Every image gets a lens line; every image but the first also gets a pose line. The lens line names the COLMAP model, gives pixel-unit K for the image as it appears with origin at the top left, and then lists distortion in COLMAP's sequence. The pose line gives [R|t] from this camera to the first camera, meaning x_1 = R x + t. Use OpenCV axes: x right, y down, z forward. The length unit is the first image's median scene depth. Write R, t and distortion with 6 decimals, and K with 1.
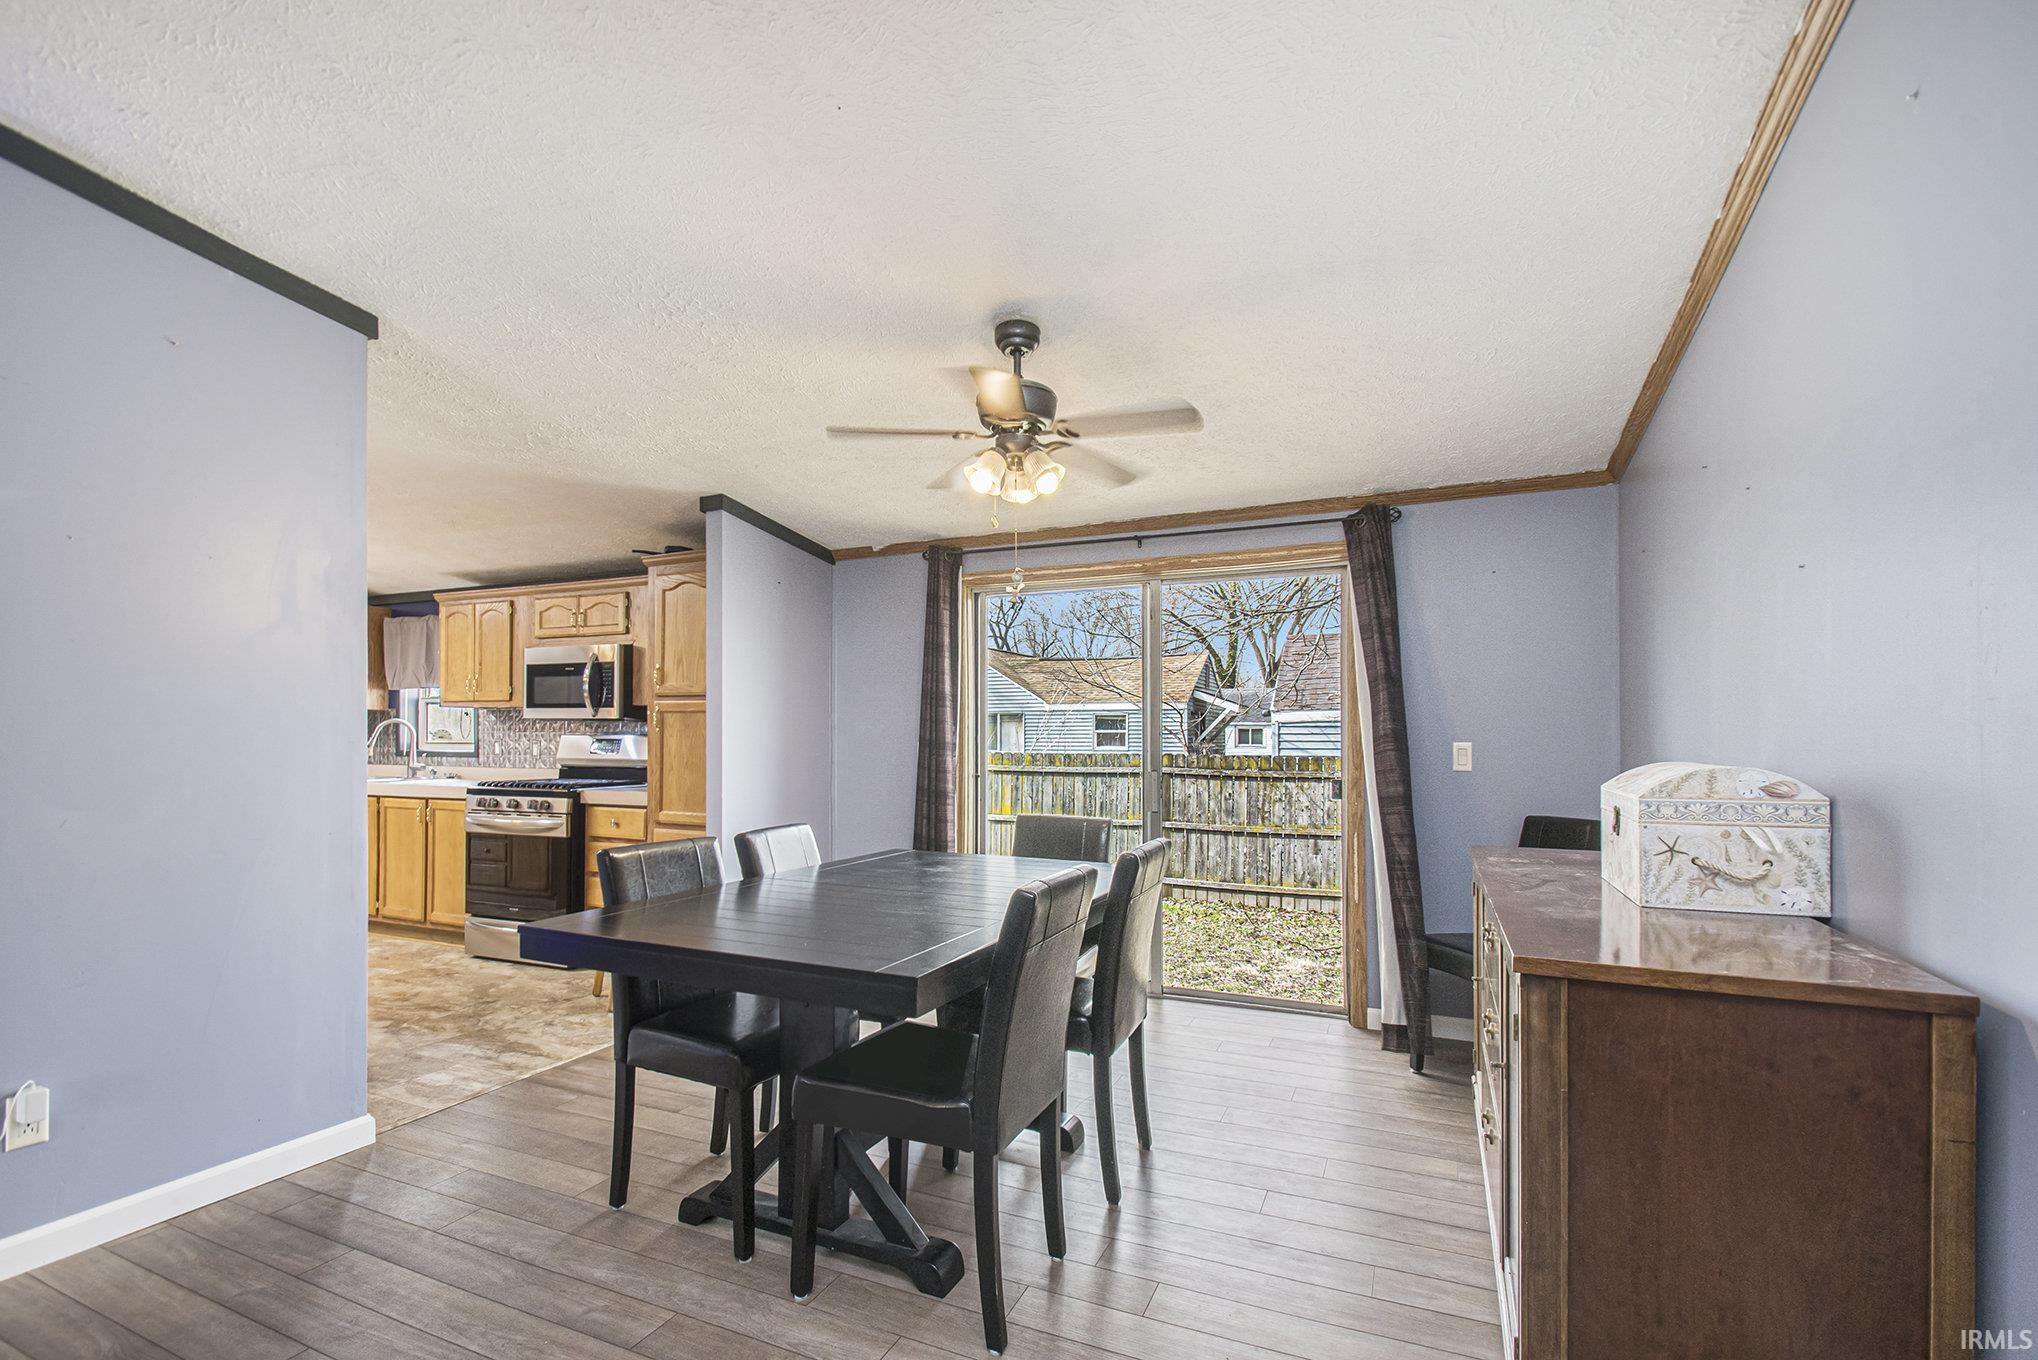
lens RADIAL K [[920.0, 0, 1017.3], [0, 920.0, 671.5], [0, 0, 1]] dist [0.003973, -0.007626]
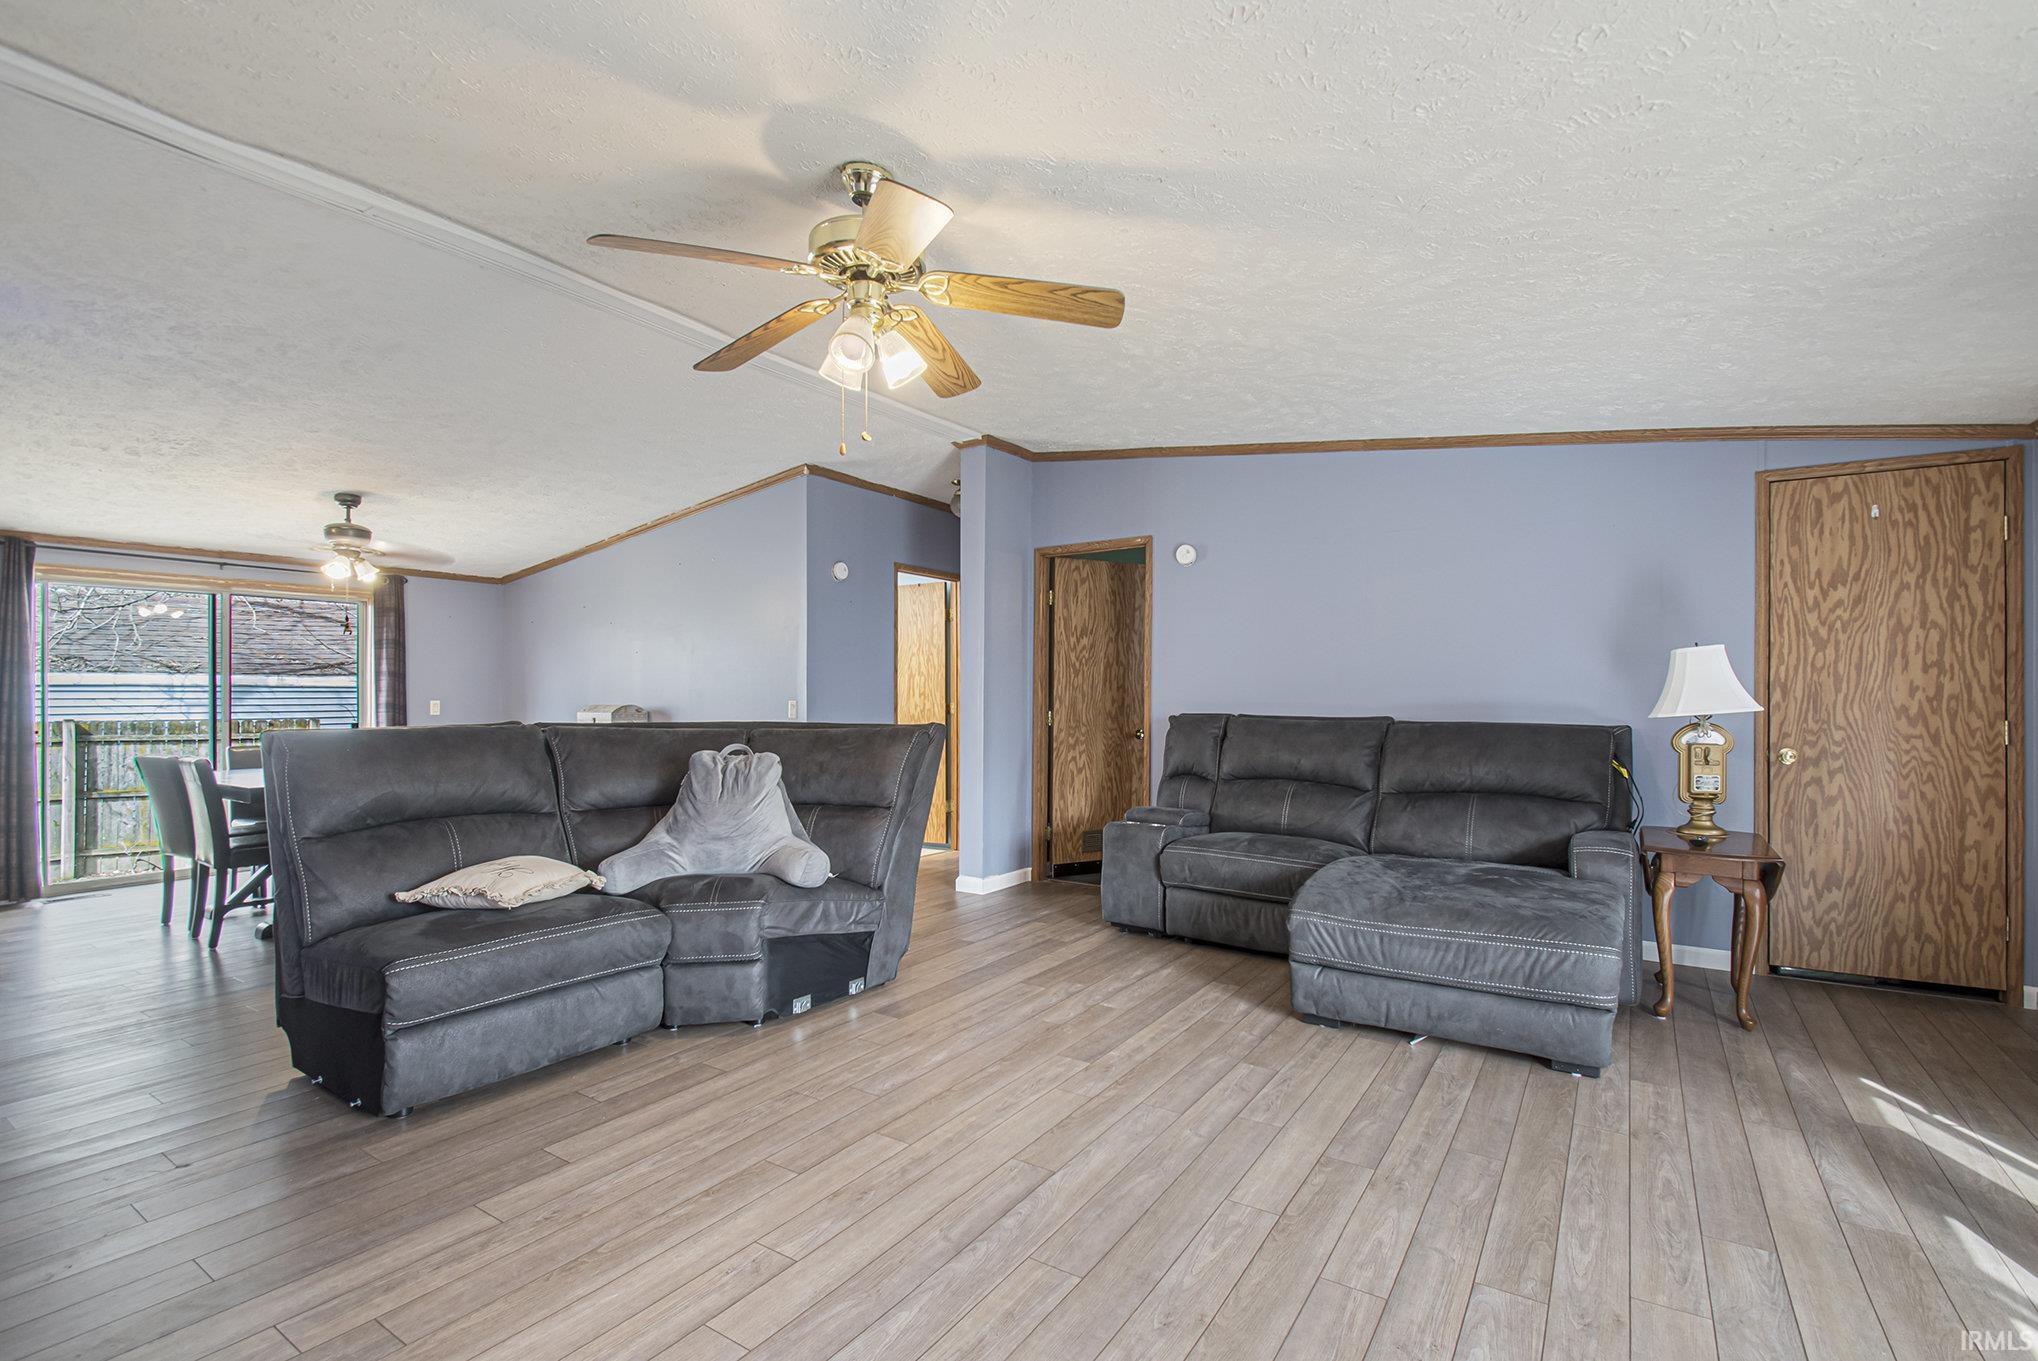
lens RADIAL K [[920.0, 0, 1004.9], [0, 920.0, 719.9], [0, 0, 1]] dist [0.003973, -0.007626]
pose [[0.187223, -0.022269, 0.982065, -0.706564], [-0.066382, 0.997171, 0.035267, -0.020973], [-0.980072, -0.071794, 0.185215, -0.329677]]
